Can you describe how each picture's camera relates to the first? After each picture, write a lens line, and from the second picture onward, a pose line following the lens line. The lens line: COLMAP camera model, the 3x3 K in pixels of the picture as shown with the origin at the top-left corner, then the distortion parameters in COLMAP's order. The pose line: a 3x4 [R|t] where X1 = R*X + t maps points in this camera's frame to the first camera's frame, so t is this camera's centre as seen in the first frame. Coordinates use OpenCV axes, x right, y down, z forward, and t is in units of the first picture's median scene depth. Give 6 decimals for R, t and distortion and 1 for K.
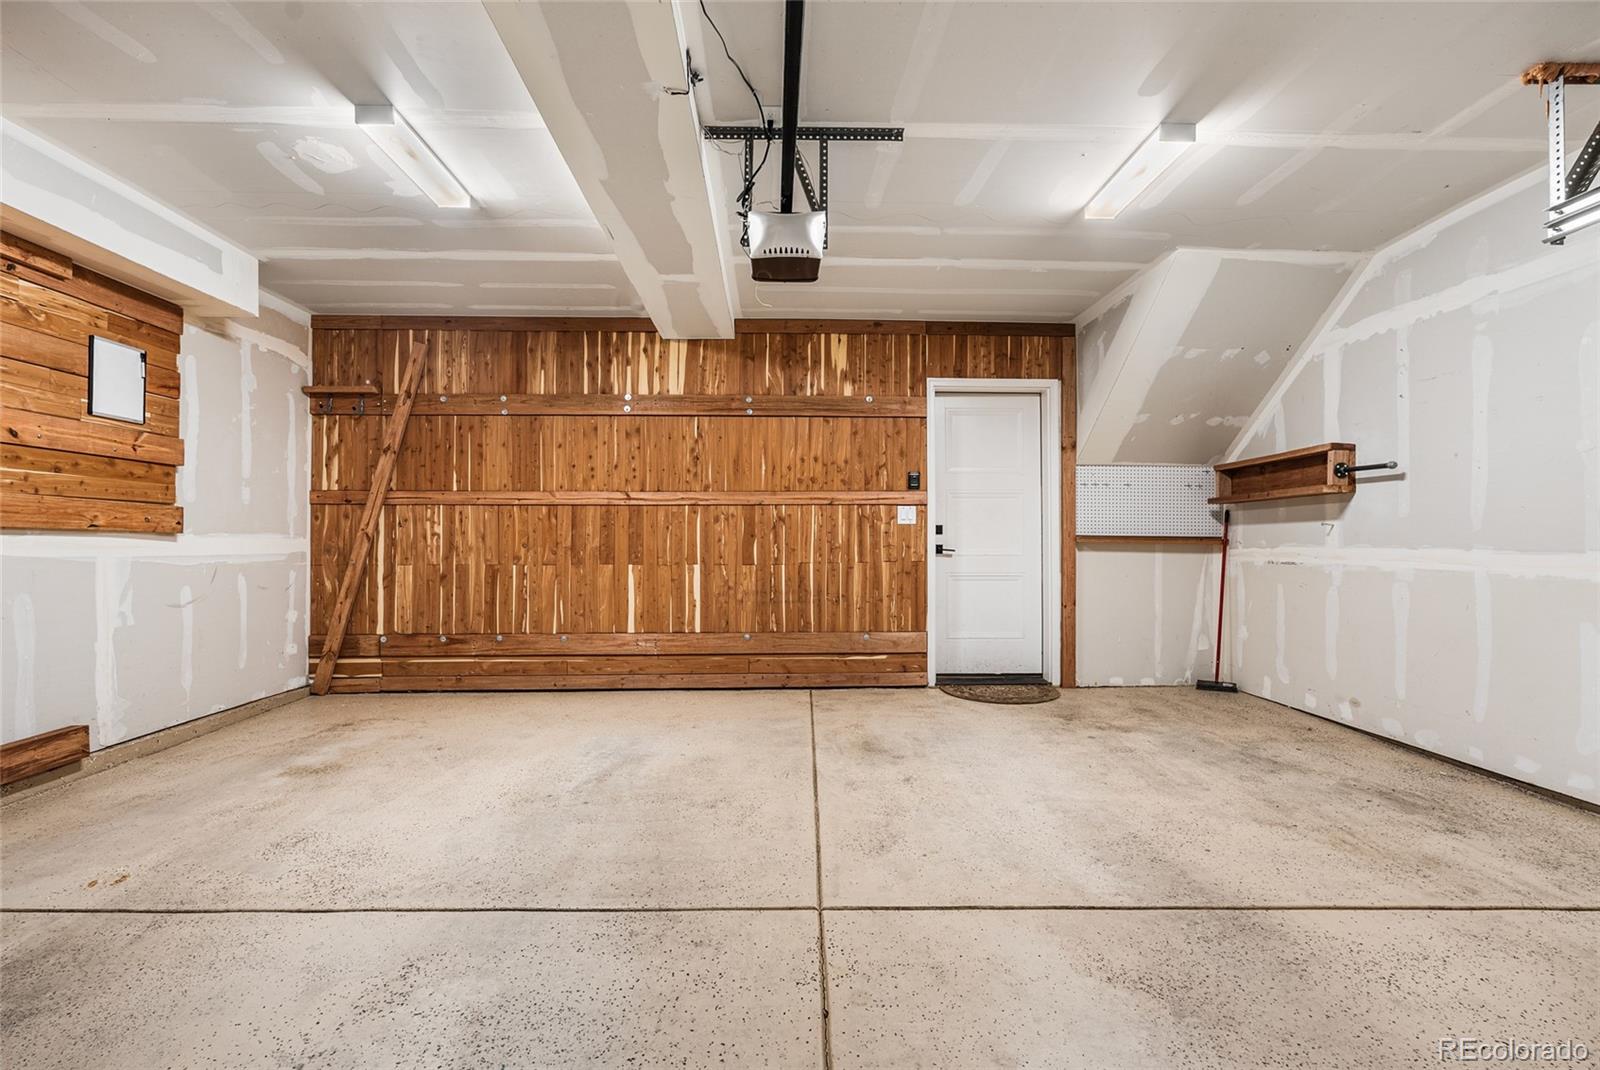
lens RADIAL K [[710.1, 0, 788.8], [0, 710.1, 542.5], [0, 0, 1]] dist [-0.007890, 0.001354]
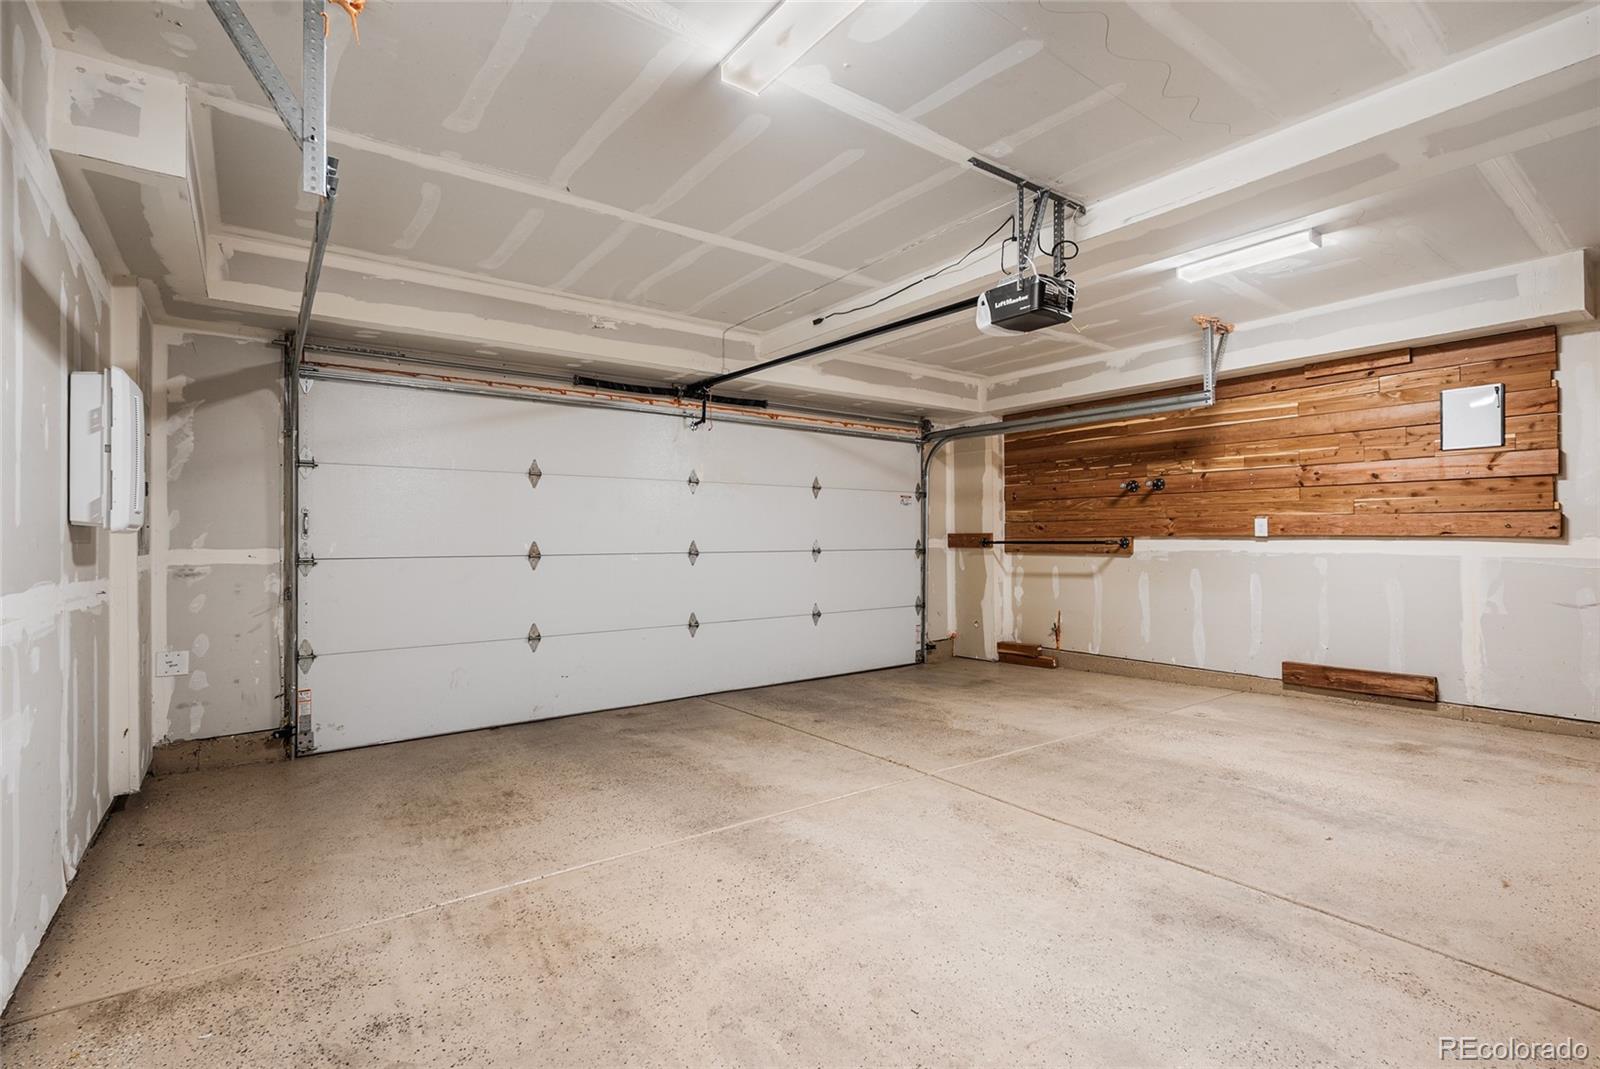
lens RADIAL K [[710.1, 0, 798.2], [0, 710.1, 532.0], [0, 0, 1]] dist [-0.007890, 0.001354]
pose [[-0.815337, 0.002185, -0.578982, 0.830789], [0.007218, 0.999954, -0.006391, -0.026765], [0.578941, -0.009390, -0.815315, 1.448728]]
